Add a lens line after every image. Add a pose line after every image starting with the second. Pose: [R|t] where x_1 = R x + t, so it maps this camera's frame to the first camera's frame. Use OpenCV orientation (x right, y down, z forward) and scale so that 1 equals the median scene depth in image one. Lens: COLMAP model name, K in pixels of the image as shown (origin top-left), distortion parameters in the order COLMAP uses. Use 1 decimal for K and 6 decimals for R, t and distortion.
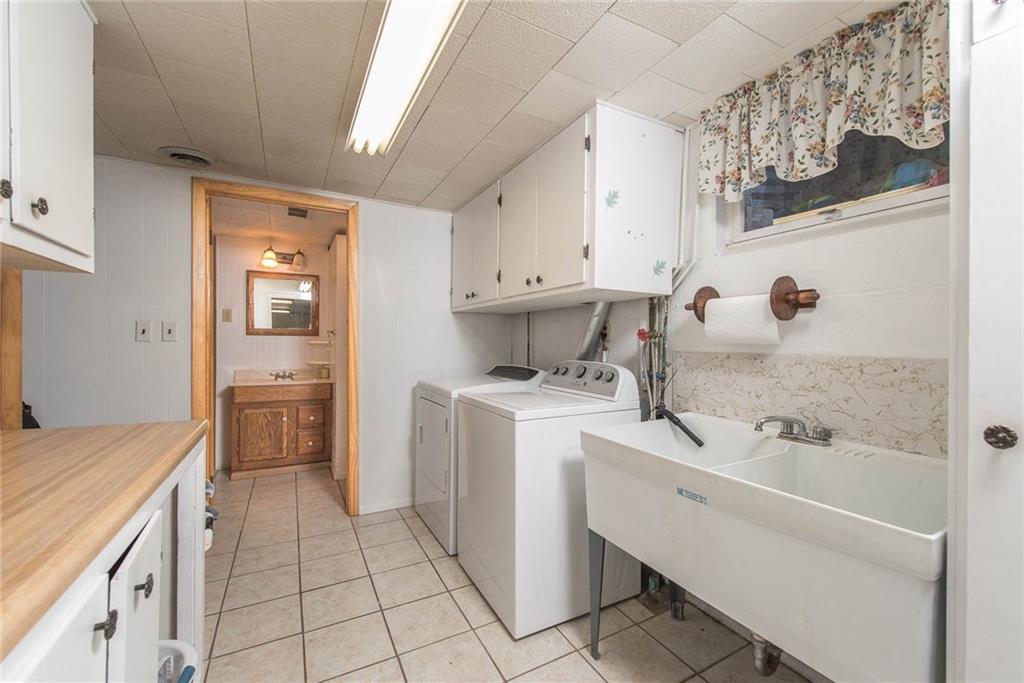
lens RADIAL K [[419.3, 0, 518.3], [0, 419.3, 343.3], [0, 0, 1]] dist [0.001396, -0.000271]
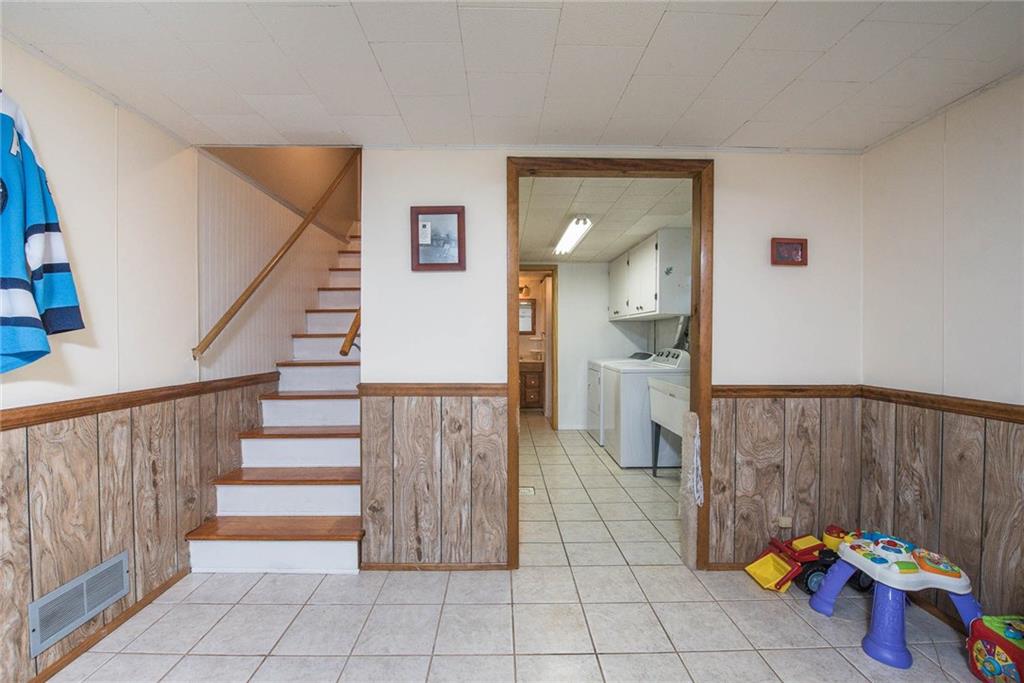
lens RADIAL K [[419.3, 0, 511.5], [0, 419.3, 346.7], [0, 0, 1]] dist [0.001396, -0.000271]
pose [[0.887580, 0.004707, -0.460629, 0.371679], [0.002399, 0.999887, 0.014842, 0.005080], [0.460647, -0.014279, 0.887469, -0.946690]]
